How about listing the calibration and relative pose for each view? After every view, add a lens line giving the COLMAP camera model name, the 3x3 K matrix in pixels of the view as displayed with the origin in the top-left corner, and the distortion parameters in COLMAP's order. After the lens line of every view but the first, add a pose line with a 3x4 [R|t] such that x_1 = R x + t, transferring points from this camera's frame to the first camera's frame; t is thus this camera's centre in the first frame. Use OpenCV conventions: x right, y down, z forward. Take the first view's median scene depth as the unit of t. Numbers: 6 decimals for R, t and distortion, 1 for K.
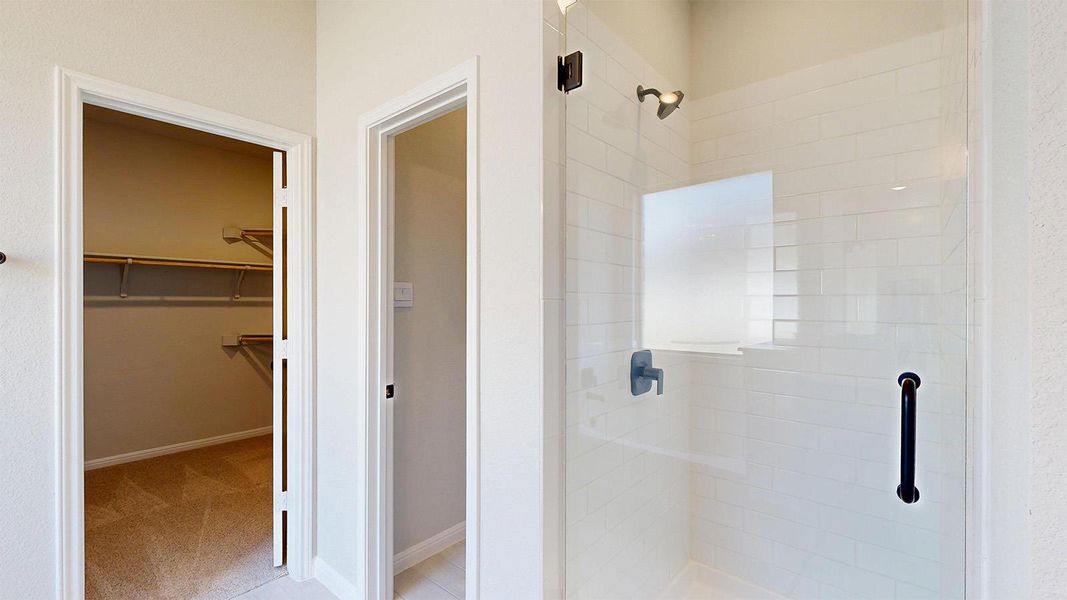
lens RADIAL K [[439.4, 0, 532.0], [0, 439.4, 299.5], [0, 0, 1]] dist [0.001500, 0.000281]
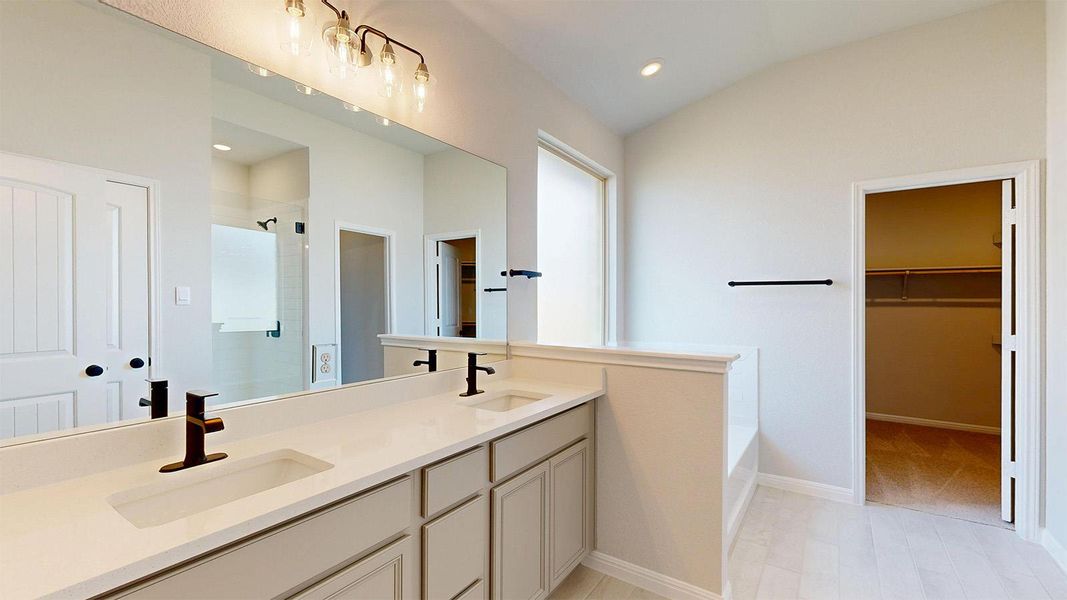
lens RADIAL K [[439.4, 0, 531.6], [0, 439.4, 304.1], [0, 0, 1]] dist [0.001500, 0.000281]
pose [[0.082729, 0.006955, -0.996548, 0.518242], [0.002922, 0.999970, 0.007222, -0.006524], [0.996568, -0.003509, 0.082706, -0.400988]]
